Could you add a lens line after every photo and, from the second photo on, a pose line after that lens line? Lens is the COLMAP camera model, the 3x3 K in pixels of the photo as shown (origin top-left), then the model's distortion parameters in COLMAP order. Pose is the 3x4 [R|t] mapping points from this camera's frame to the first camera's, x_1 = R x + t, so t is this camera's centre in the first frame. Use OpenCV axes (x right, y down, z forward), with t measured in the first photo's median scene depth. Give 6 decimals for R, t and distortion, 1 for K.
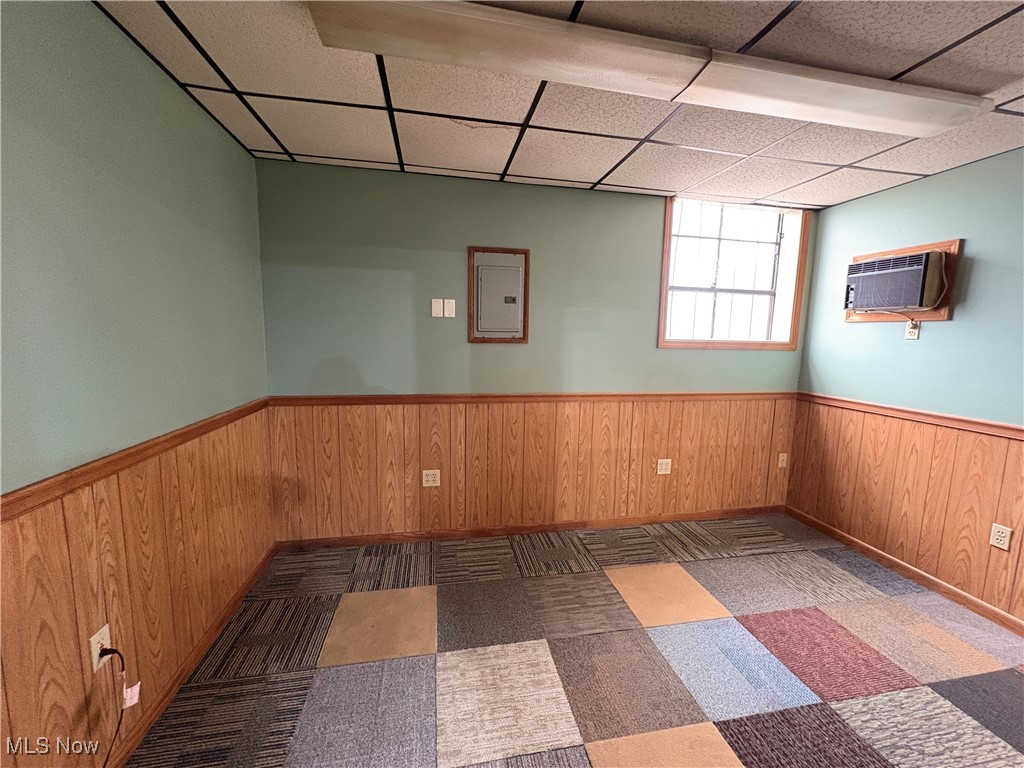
lens RADIAL K [[407.1, 0, 511.4], [0, 407.1, 382.8], [0, 0, 1]] dist [0.000058, 0.000235]
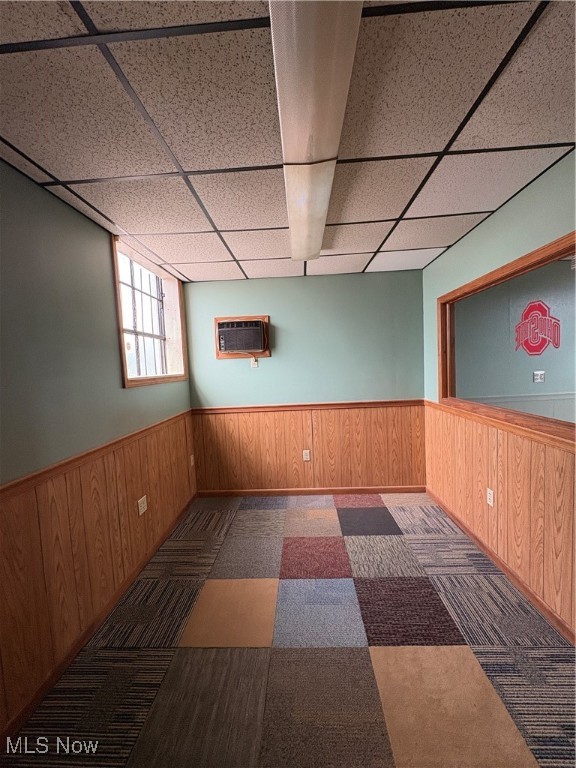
lens RADIAL K [[305.3, 0, 286.8], [0, 305.3, 384.5], [0, 0, 1]] dist [0.000058, 0.000235]
pose [[0.234271, -0.095909, 0.967429, -0.261226], [0.168405, 0.984081, 0.056779, -0.075296], [-0.957474, 0.149618, 0.246693, 0.478801]]
